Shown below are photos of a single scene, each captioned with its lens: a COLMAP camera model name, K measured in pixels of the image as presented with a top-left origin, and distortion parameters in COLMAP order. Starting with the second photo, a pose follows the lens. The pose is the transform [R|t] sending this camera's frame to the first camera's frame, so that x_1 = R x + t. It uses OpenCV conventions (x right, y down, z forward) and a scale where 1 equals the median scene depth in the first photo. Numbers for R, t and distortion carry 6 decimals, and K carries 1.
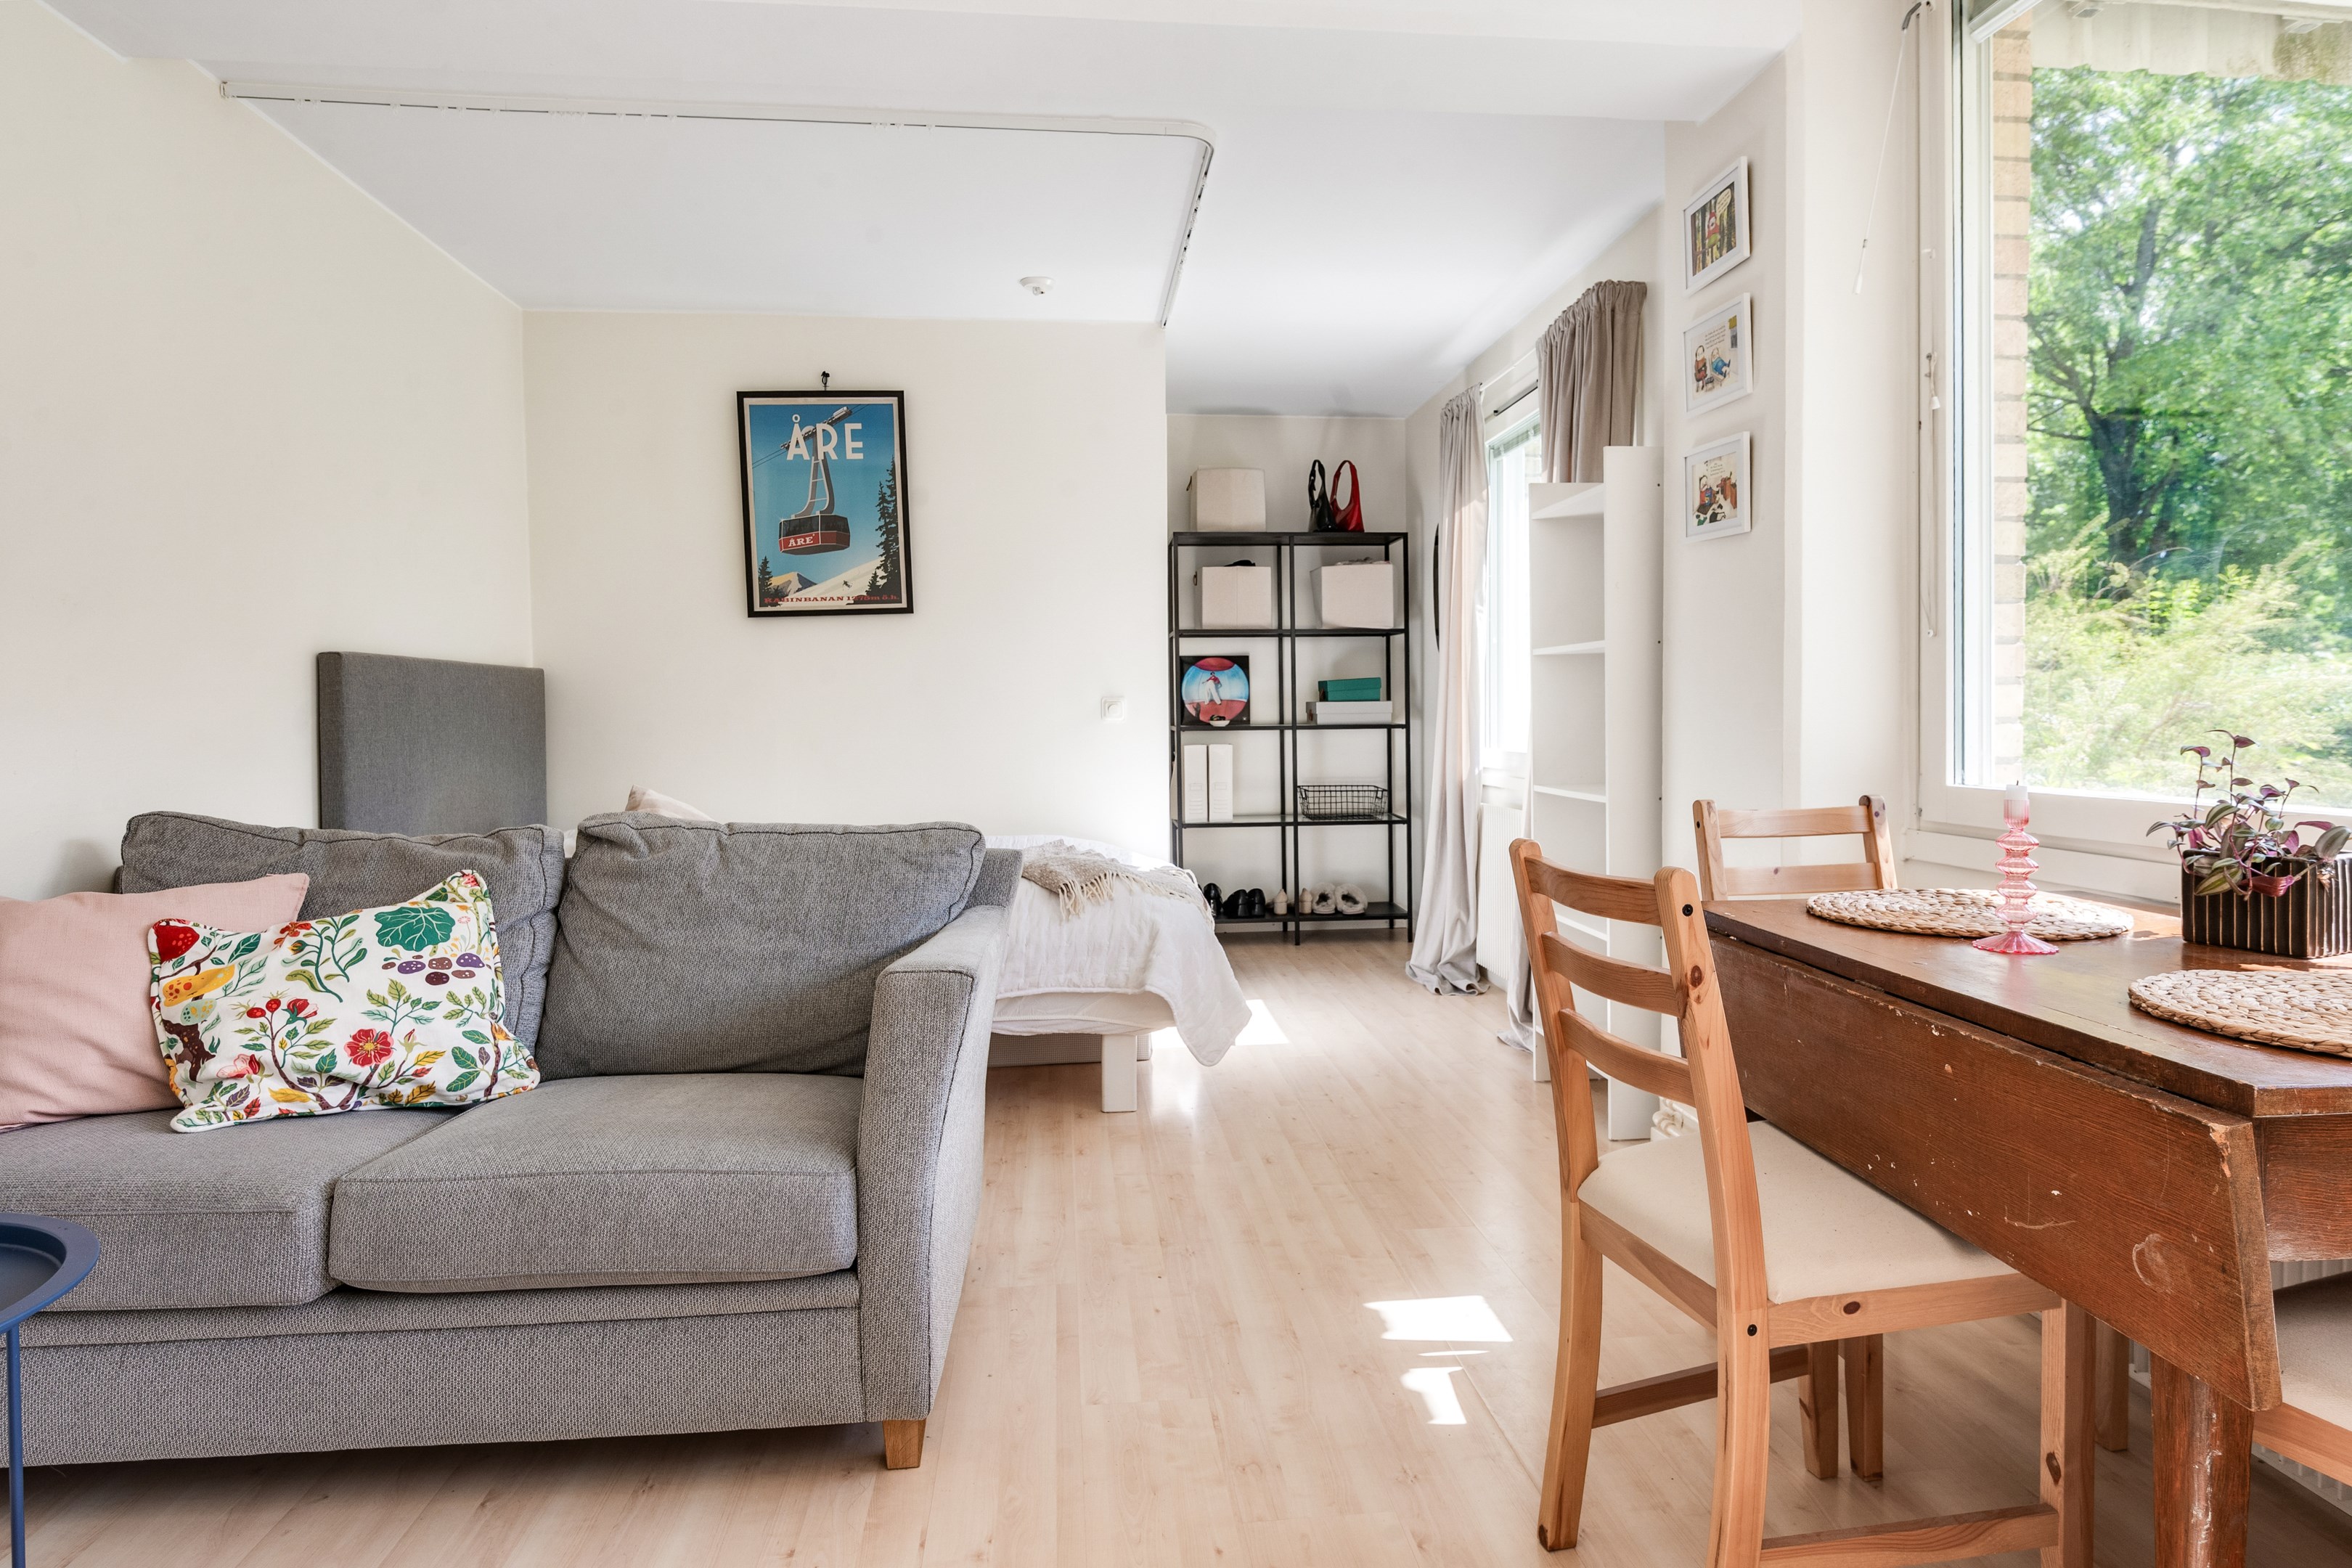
lens RADIAL K [[1343.6, 0, 1166.9], [0, 1343.6, 778.2], [0, 0, 1]] dist [0.004403, 0.000954]
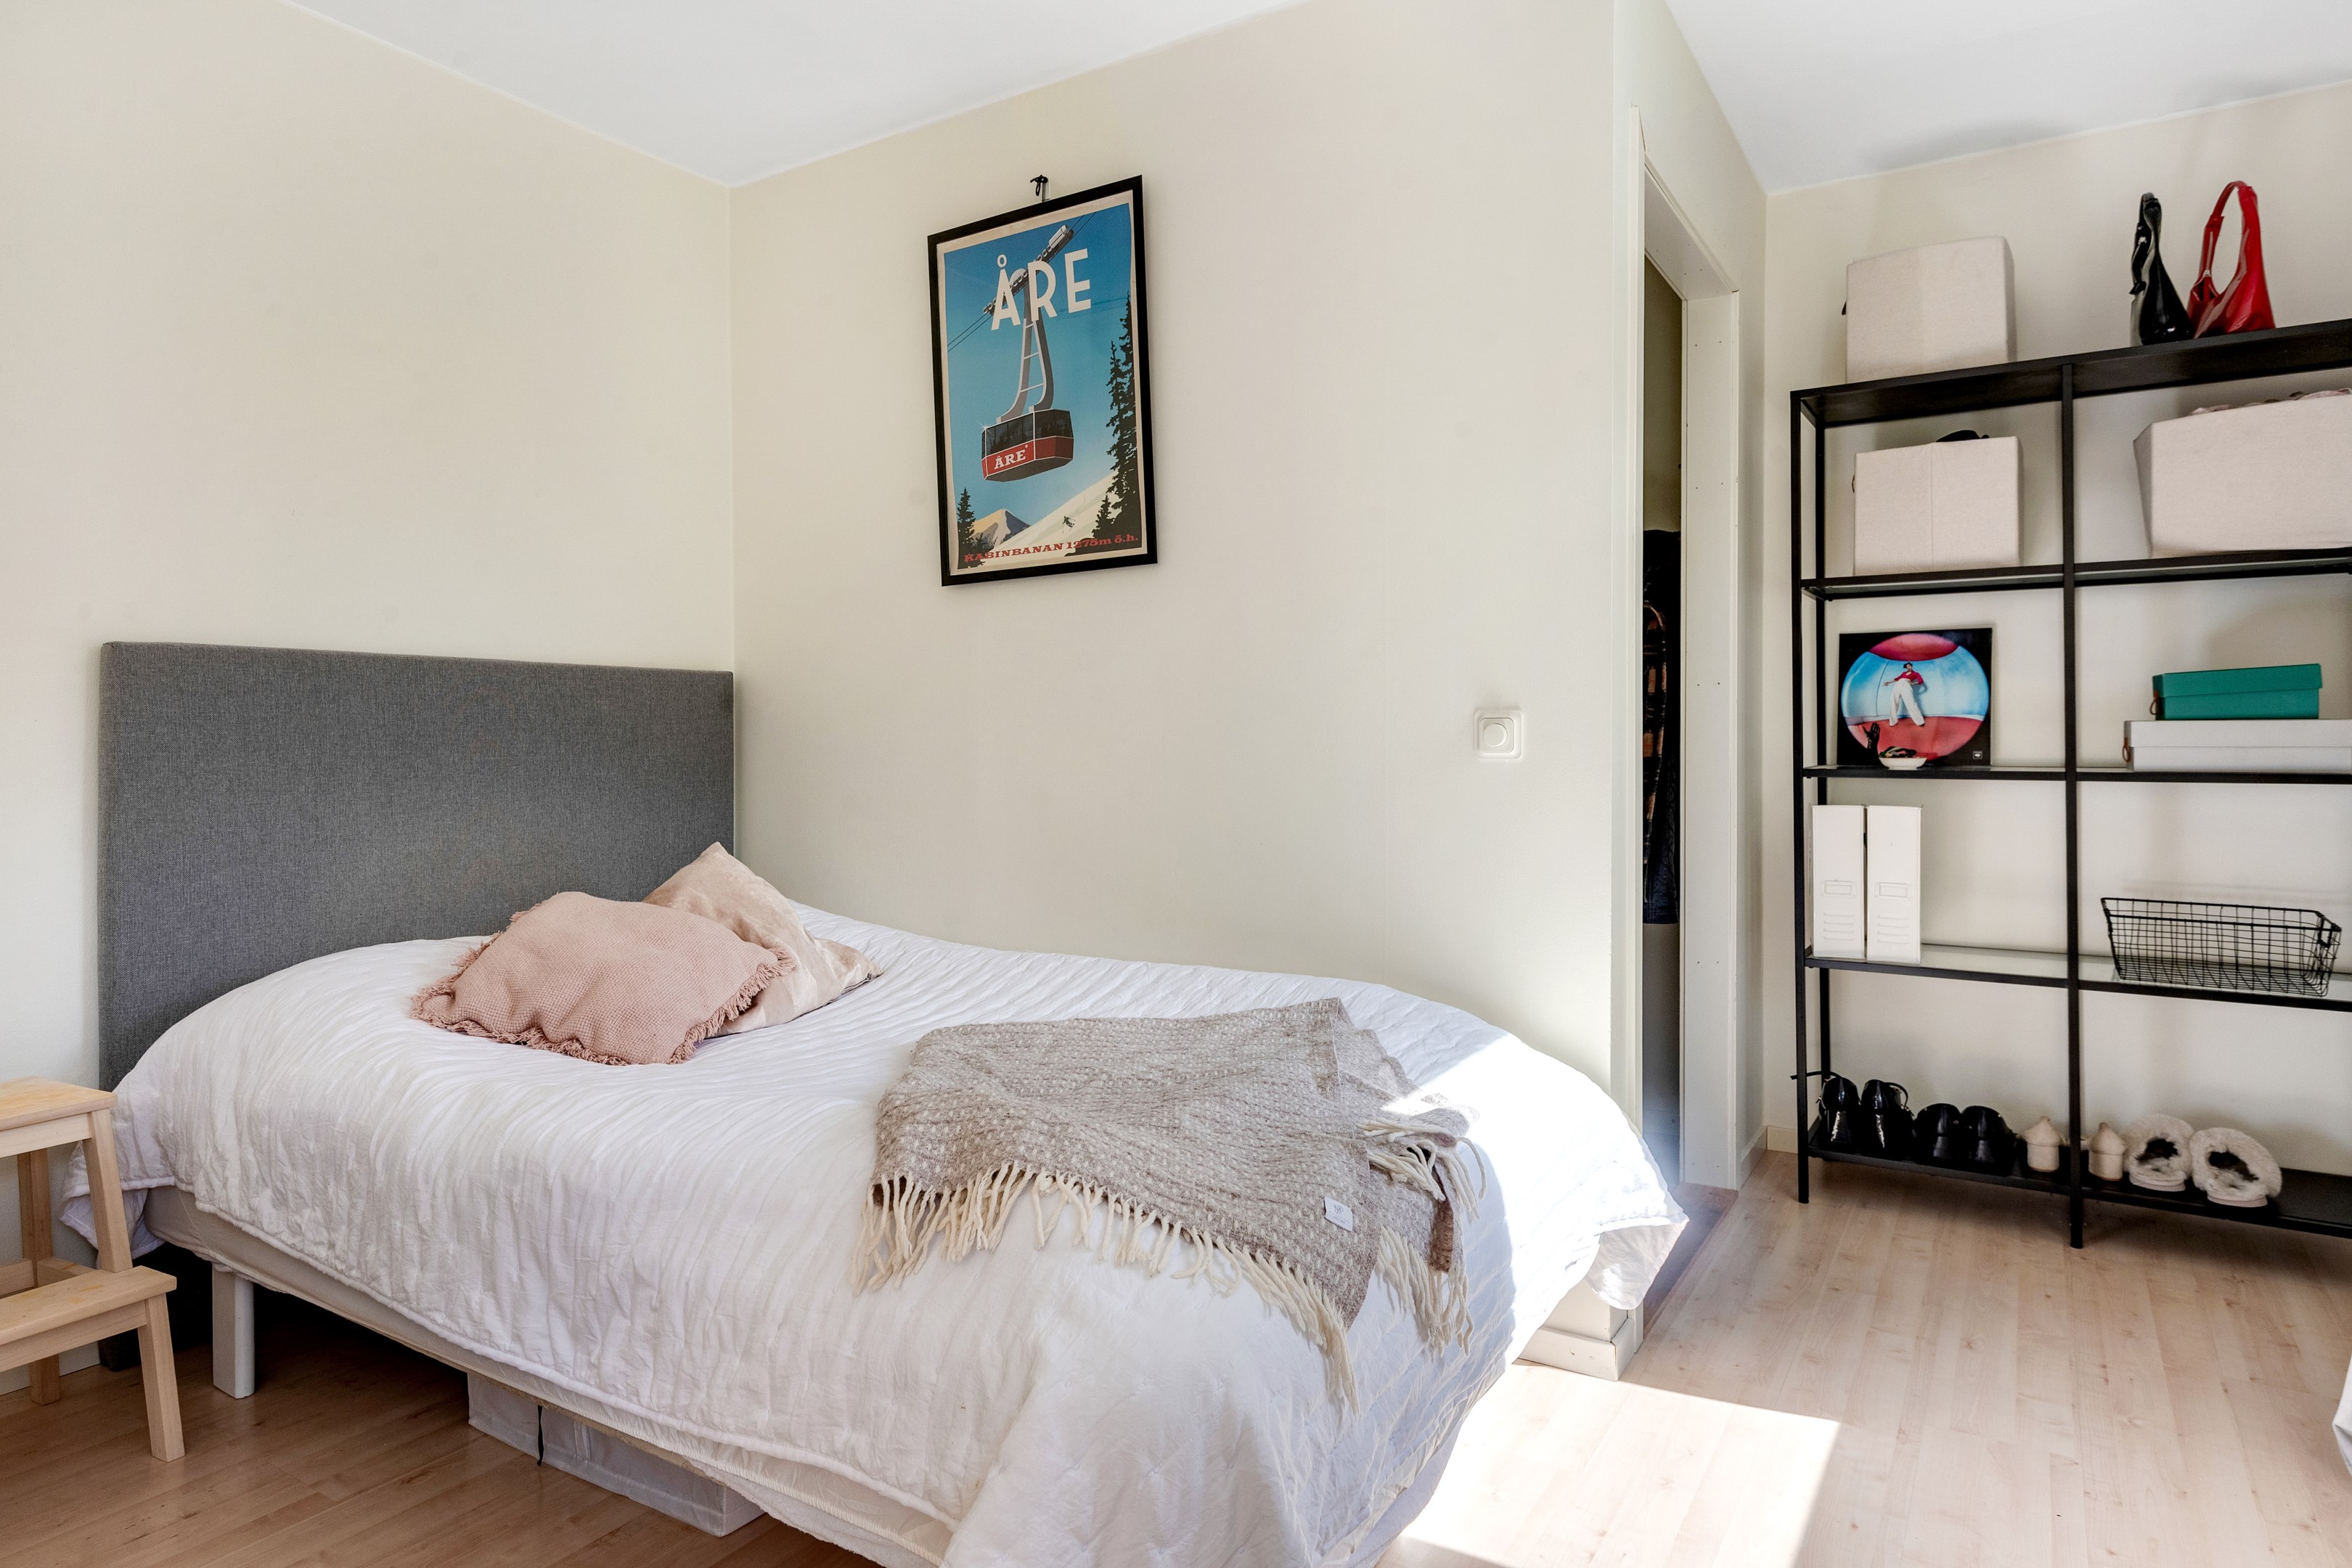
lens RADIAL K [[1343.6, 0, 1177.6], [0, 1343.6, 757.2], [0, 0, 1]] dist [0.004403, 0.000954]
pose [[0.790672, 0.020408, -0.611900, 0.169883], [-0.038470, 0.999125, -0.016387, -0.031394], [0.611031, 0.036496, 0.790765, 0.558978]]
